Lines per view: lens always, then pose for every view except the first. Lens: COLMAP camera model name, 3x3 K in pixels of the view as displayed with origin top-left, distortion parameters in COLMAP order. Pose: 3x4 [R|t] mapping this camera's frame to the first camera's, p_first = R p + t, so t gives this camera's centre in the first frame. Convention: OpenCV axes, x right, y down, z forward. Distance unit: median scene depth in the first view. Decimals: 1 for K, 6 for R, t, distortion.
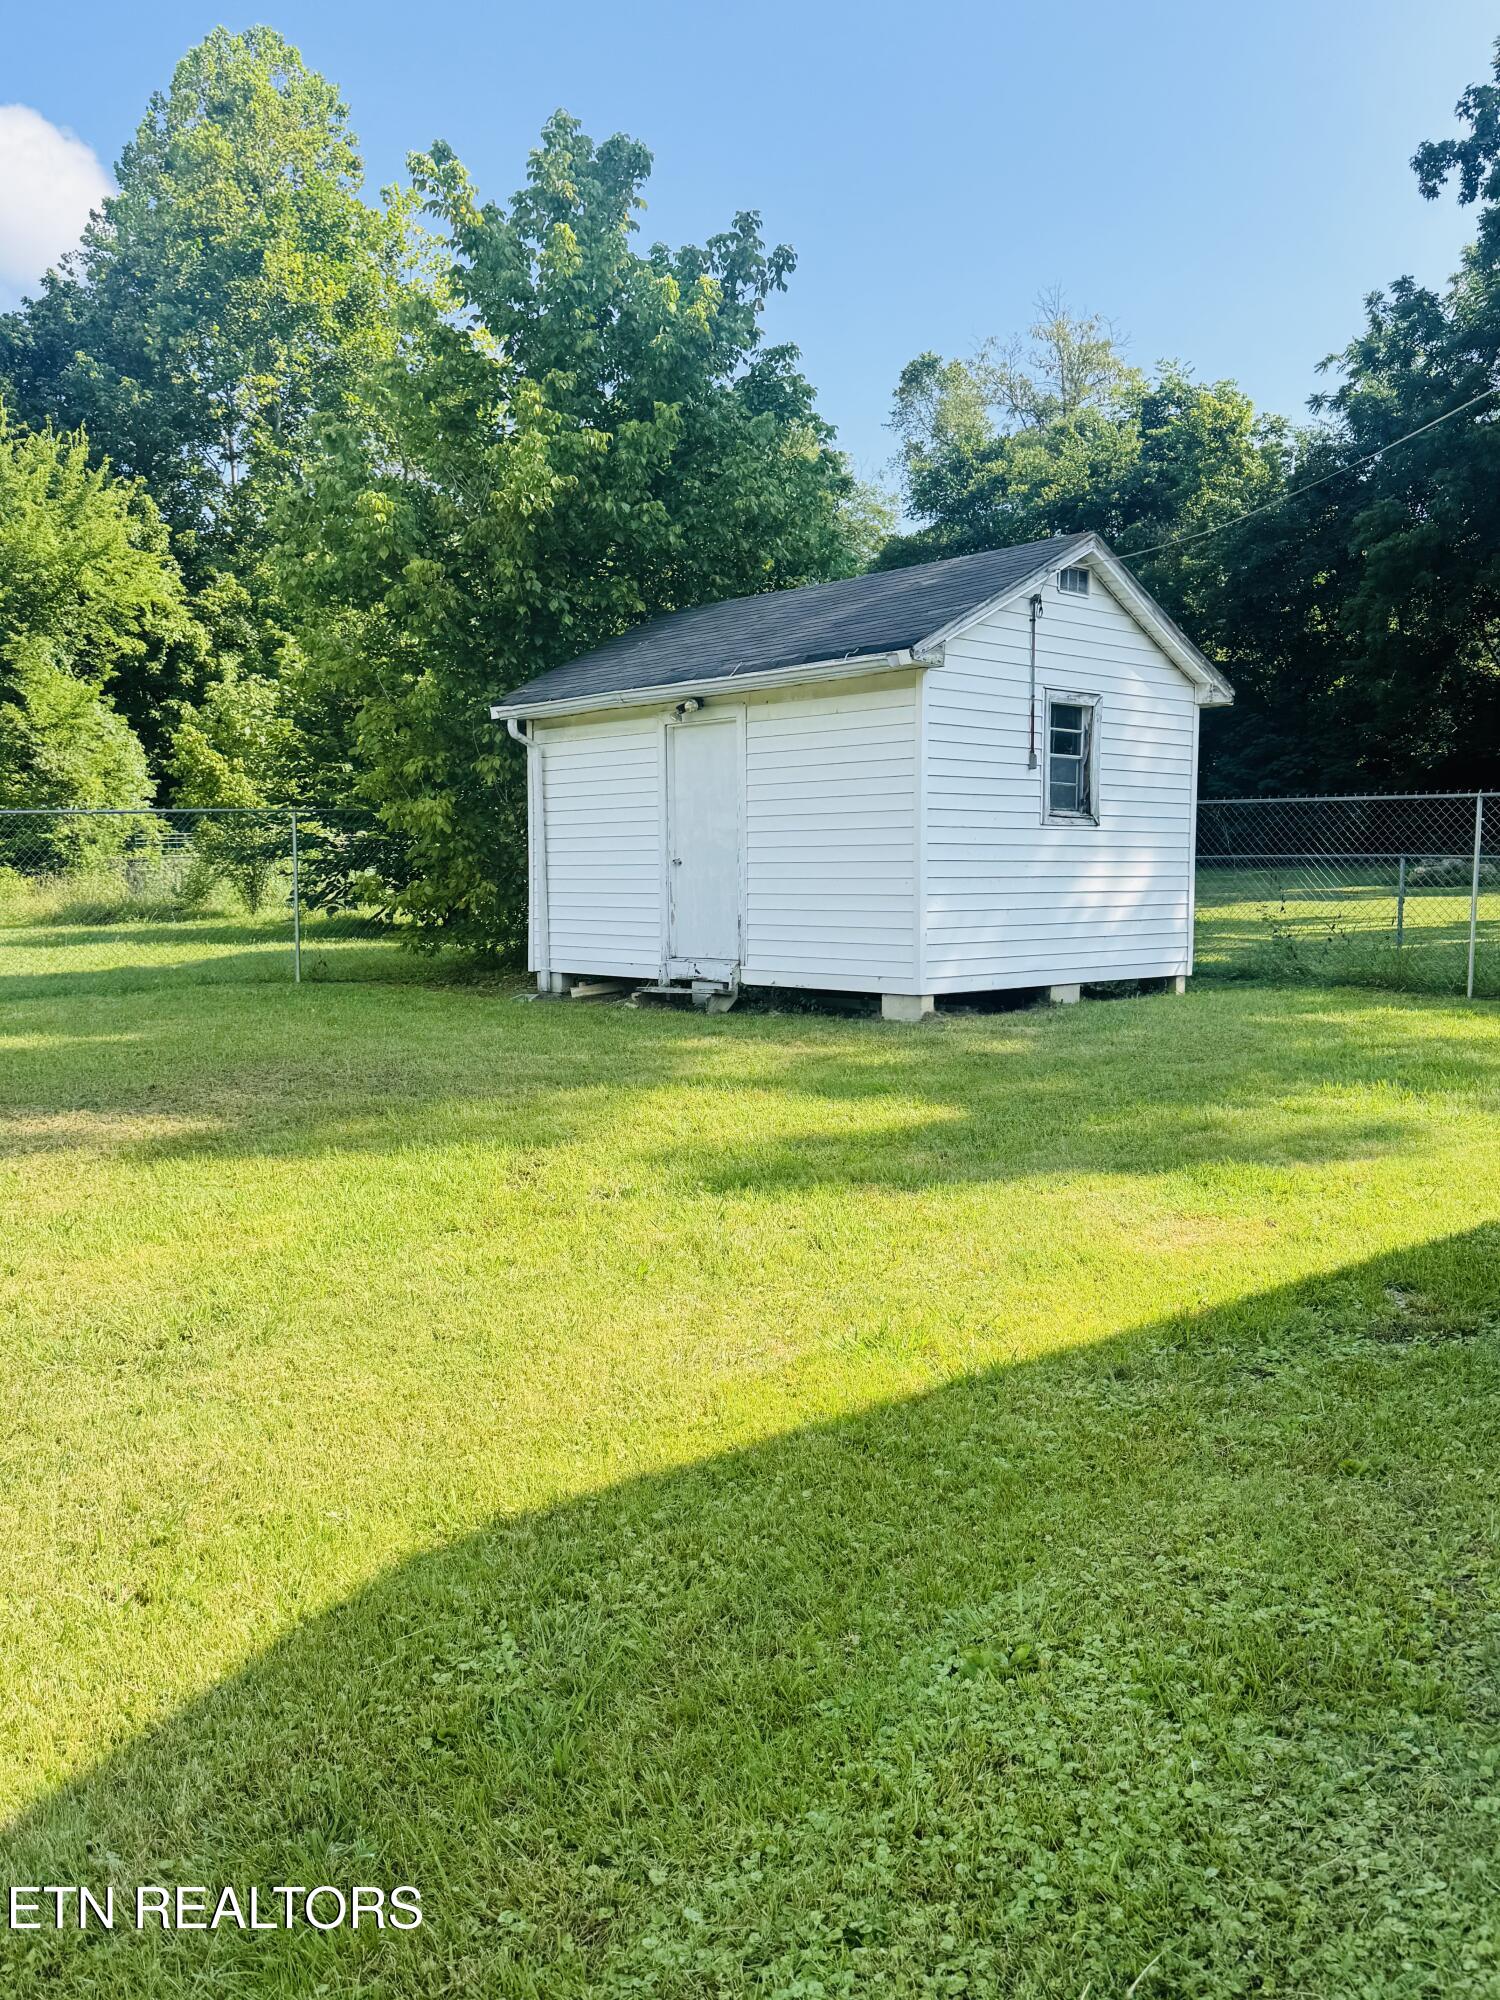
lens RADIAL K [[1623.2, 0, 750.0], [0, 1623.2, 1000.0], [0, 0, 1]] dist [0.095897, -0.144150]
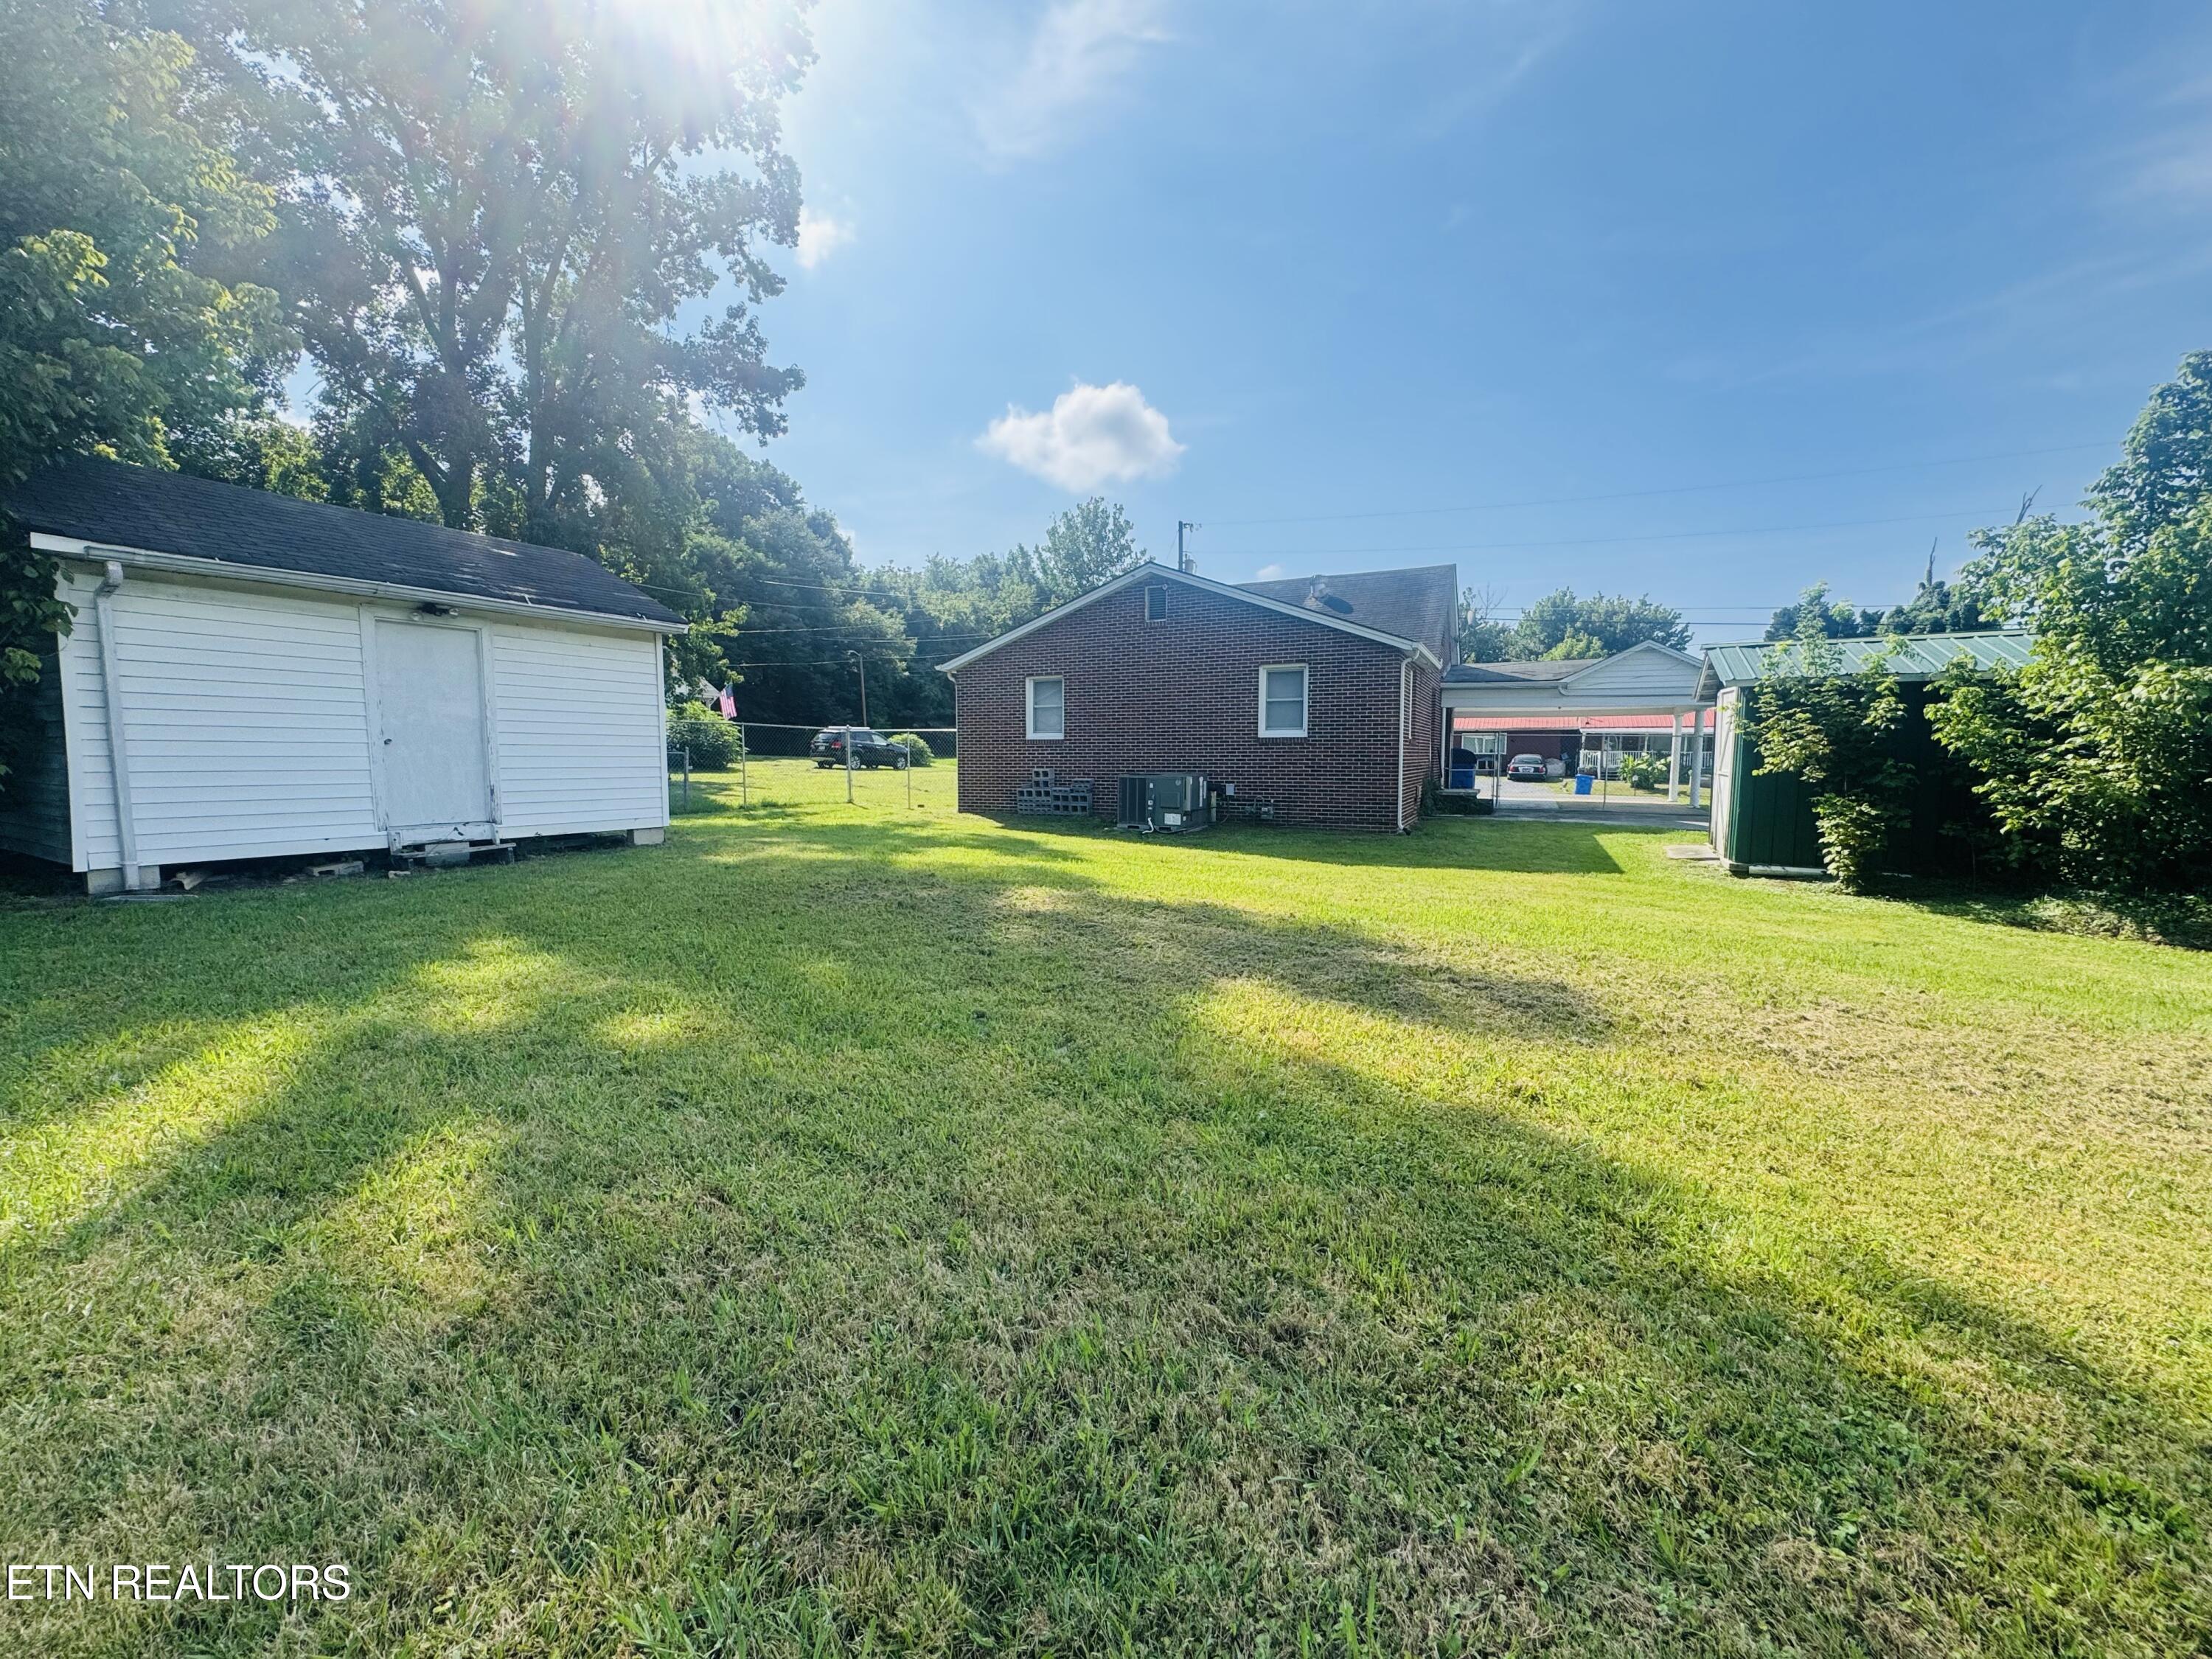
lens RADIAL K [[904.8, 0, 1106.0], [0, 904.8, 829.5], [0, 0, 1]] dist [-0.002631, -0.000470]
pose [[-0.304220, -0.078747, 0.949341, -0.766015], [0.066226, 0.992418, 0.103542, -0.055235], [-0.950297, 0.094371, -0.296698, 0.701780]]
